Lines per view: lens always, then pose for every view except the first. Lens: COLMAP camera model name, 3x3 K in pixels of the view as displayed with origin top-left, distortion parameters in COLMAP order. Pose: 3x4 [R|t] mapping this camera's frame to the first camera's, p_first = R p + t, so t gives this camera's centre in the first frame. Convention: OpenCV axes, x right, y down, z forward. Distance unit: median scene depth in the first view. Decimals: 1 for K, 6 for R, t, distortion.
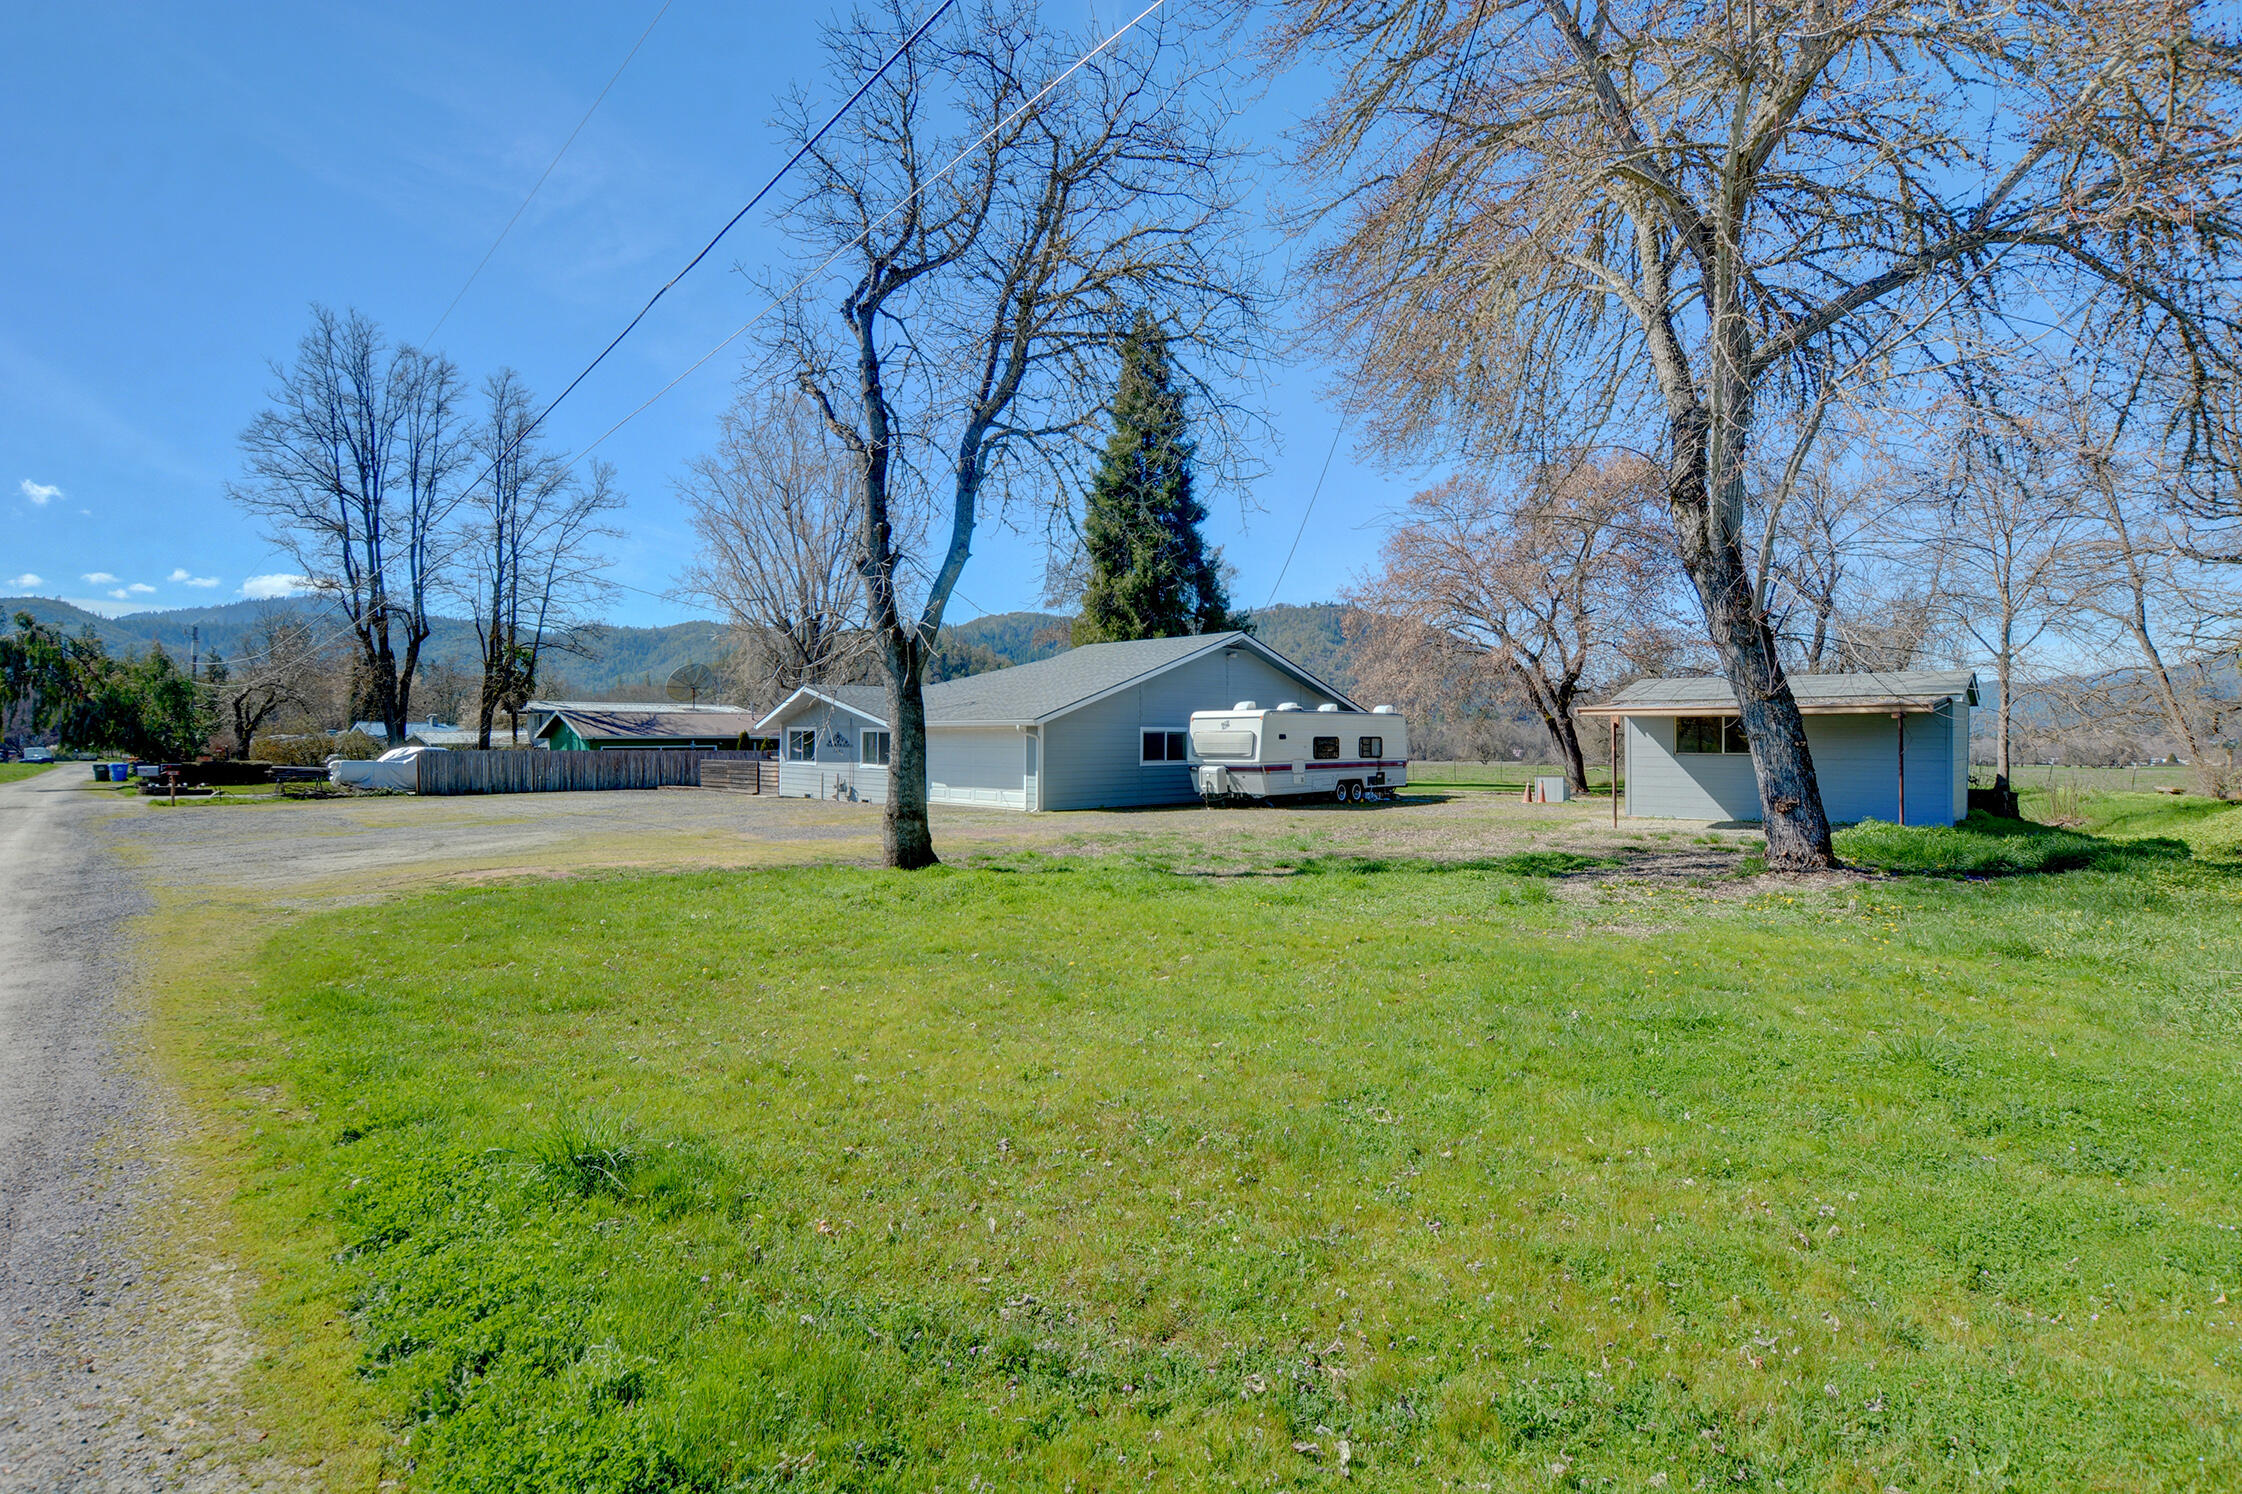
lens RADIAL K [[1090.6, 0, 1122.3], [0, 1090.6, 748.5], [0, 0, 1]] dist [-0.030351, 0.005410]
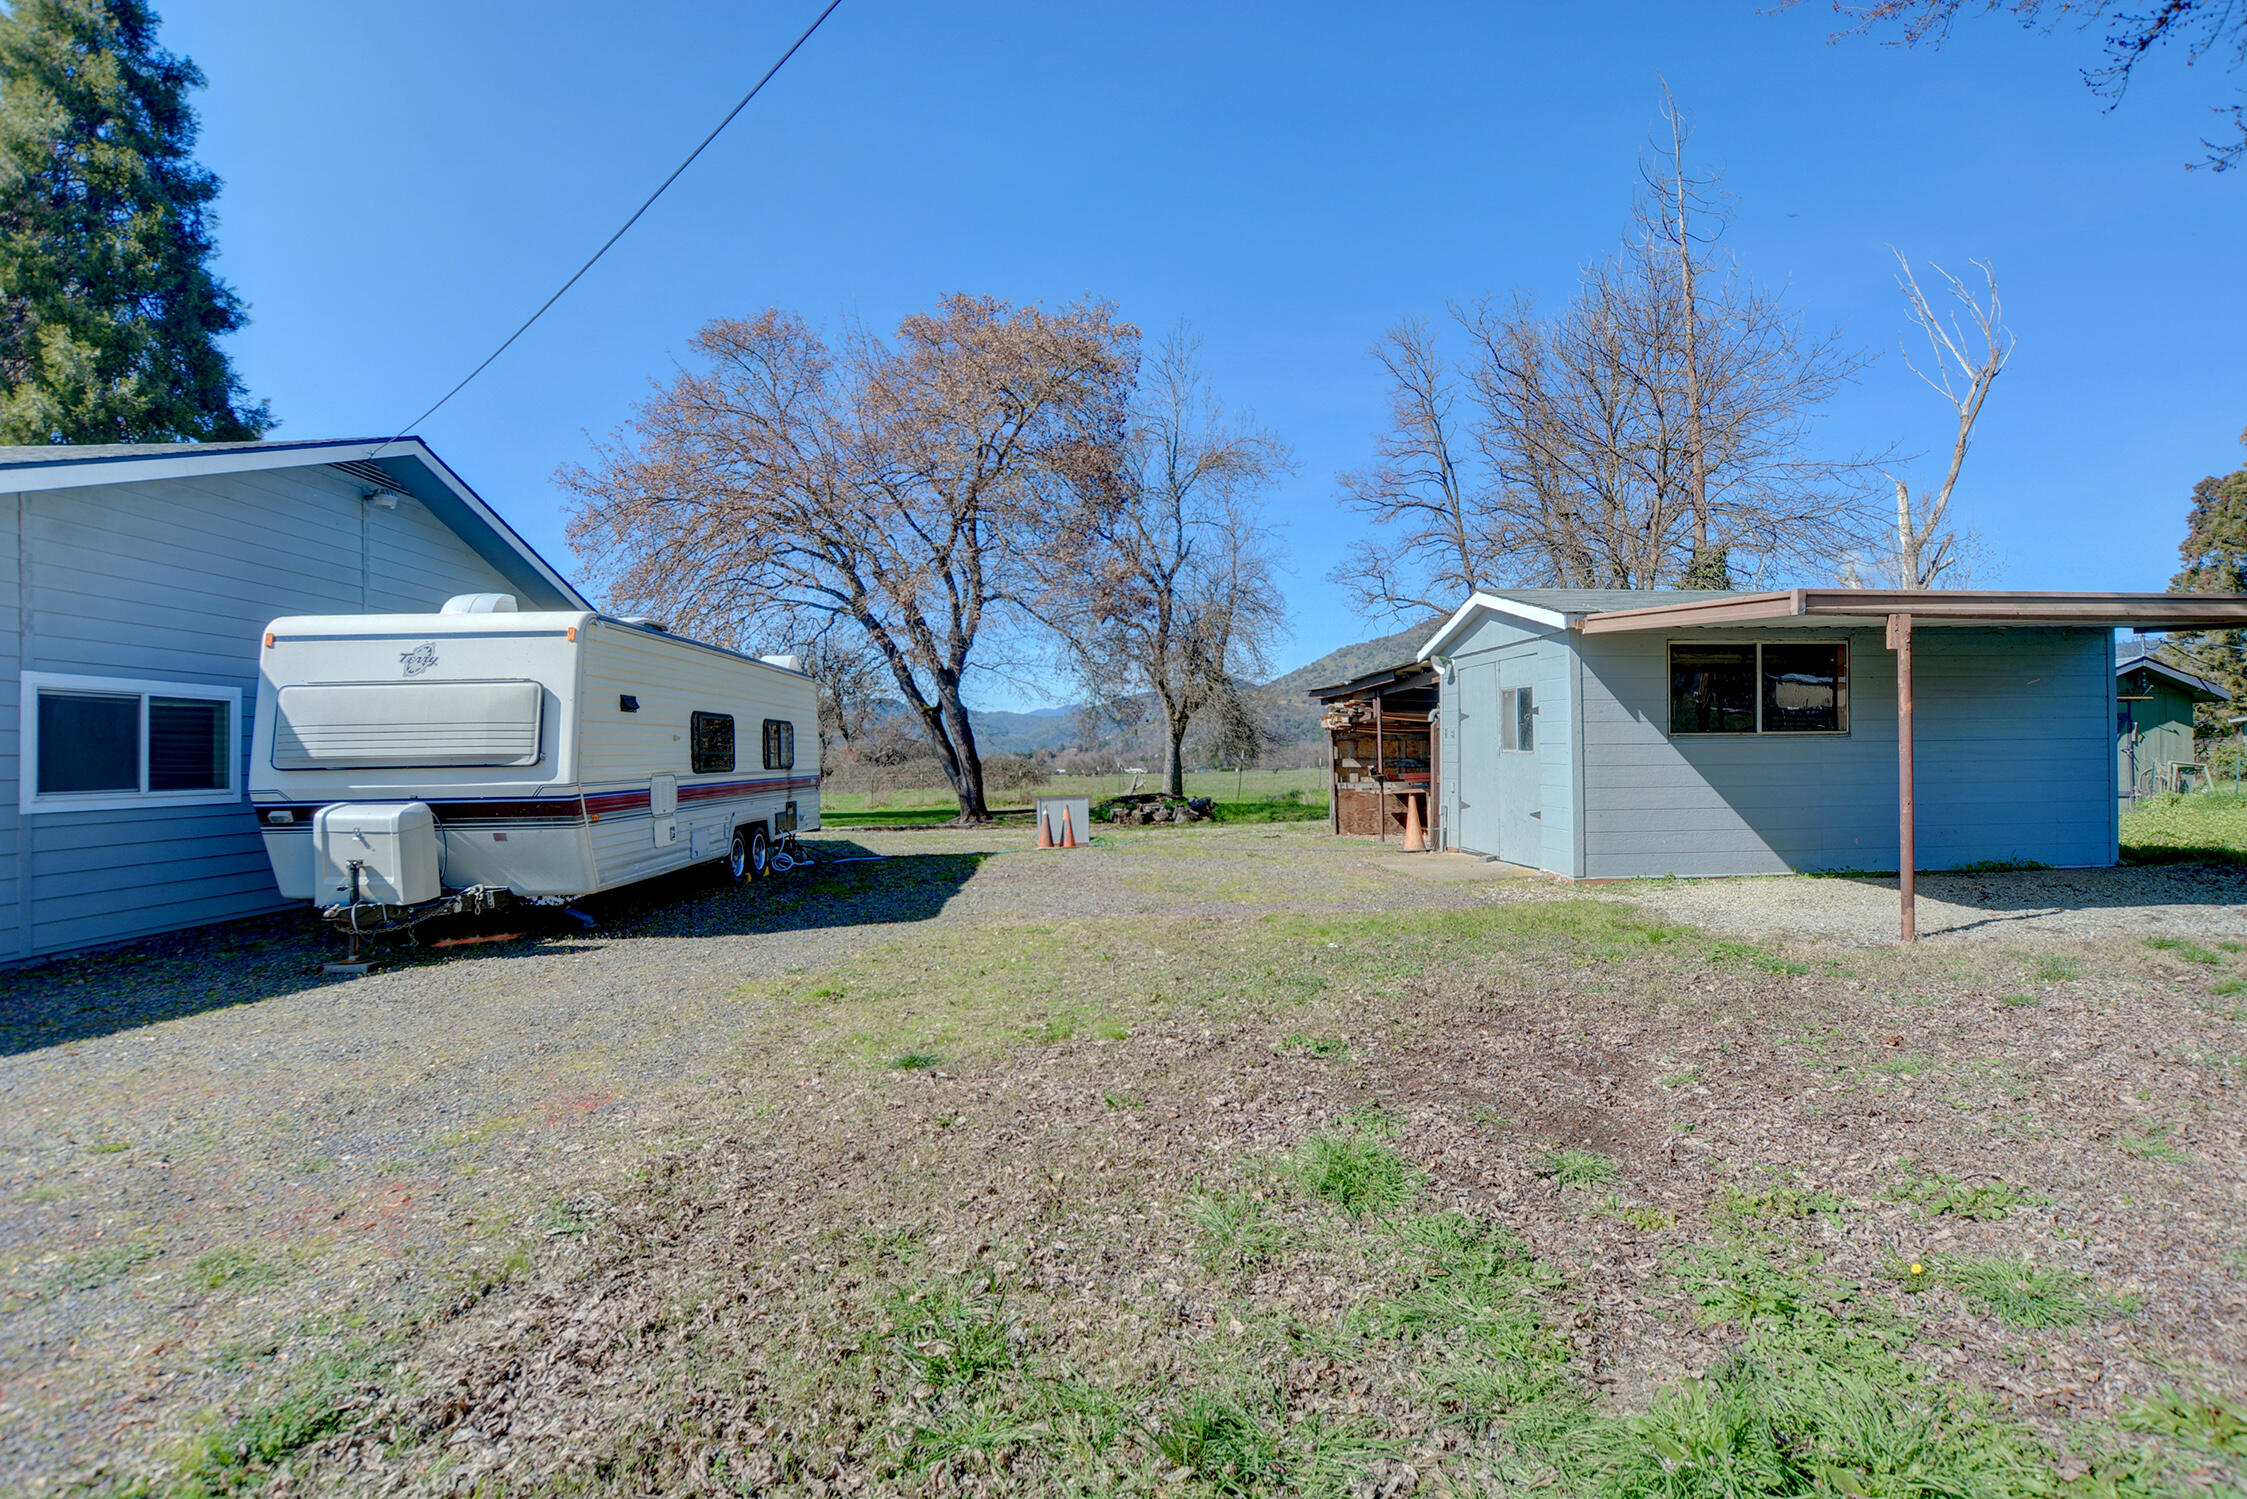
lens RADIAL K [[1073.1, 0, 1119.3], [0, 1073.1, 743.6], [0, 0, 1]] dist [-0.025357, 0.001062]
pose [[0.700432, -0.002419, 0.713715, 0.035366], [0.020725, 0.999641, -0.016951, 0.013601], [-0.713418, 0.026665, 0.700231, 0.995092]]
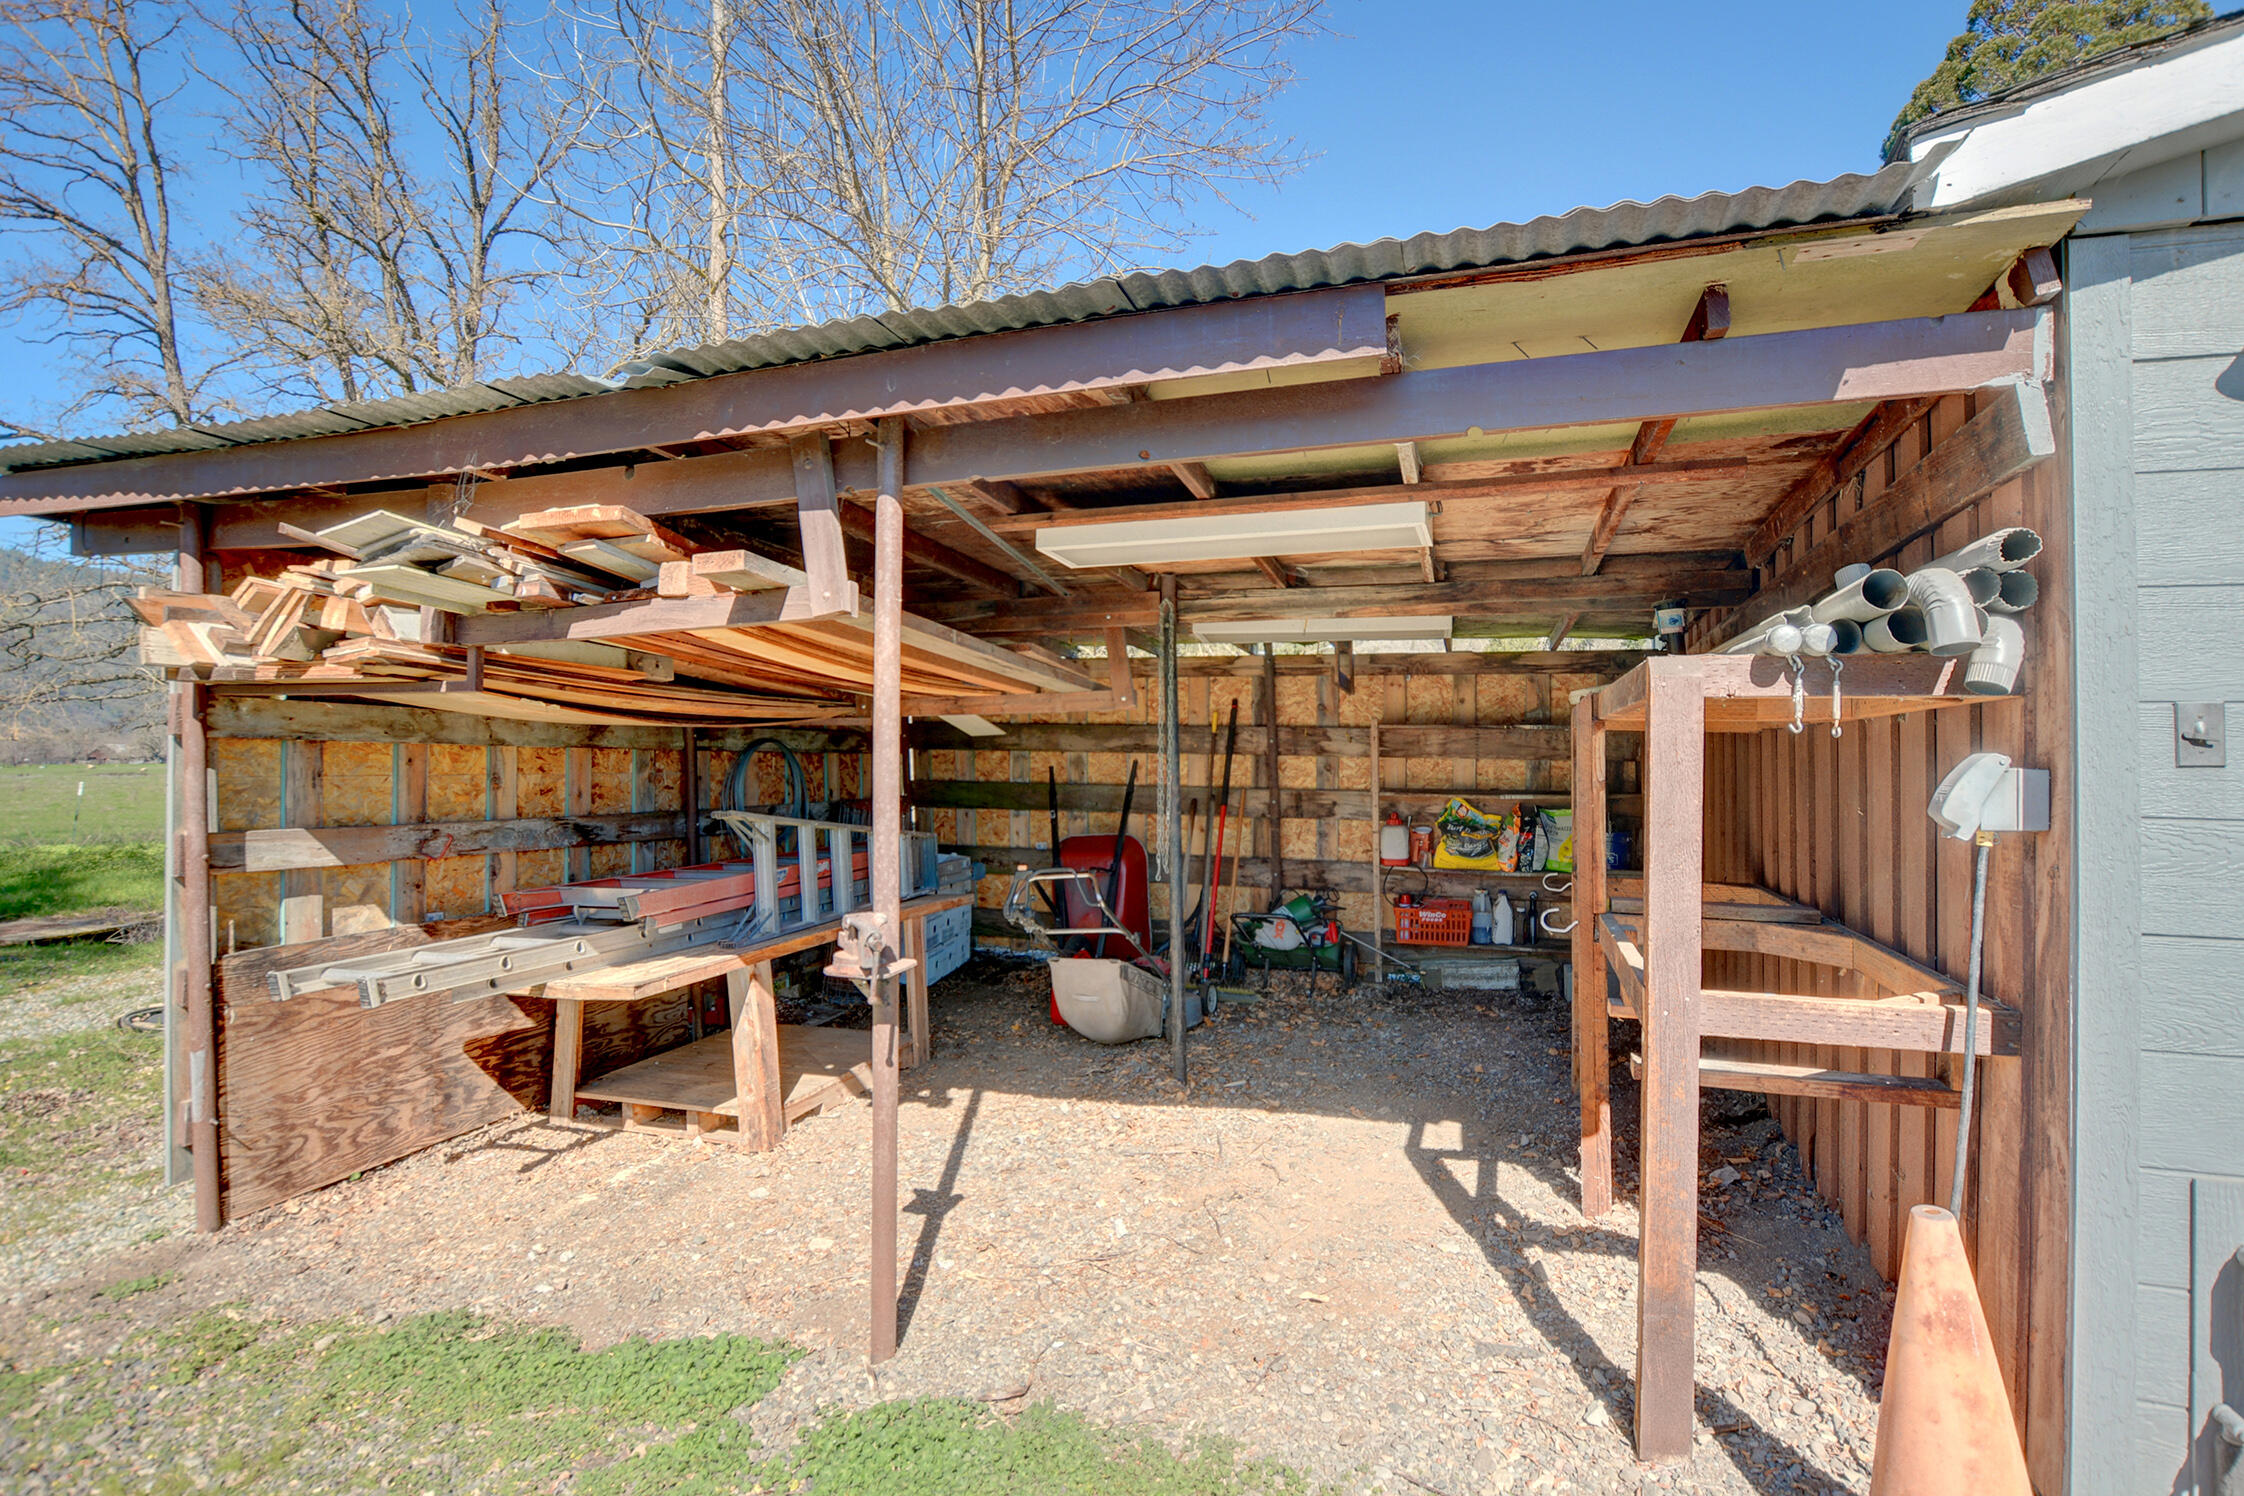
lens RADIAL K [[1091.6, 0, 1123.3], [0, 1091.6, 749.5], [0, 0, 1]] dist [-0.030351, 0.005410]
pose [[-0.389096, 0.004824, 0.921185, 0.637459], [0.002350, 0.999988, -0.004244, 0.001554], [-0.921194, 0.000514, -0.389103, 1.465728]]
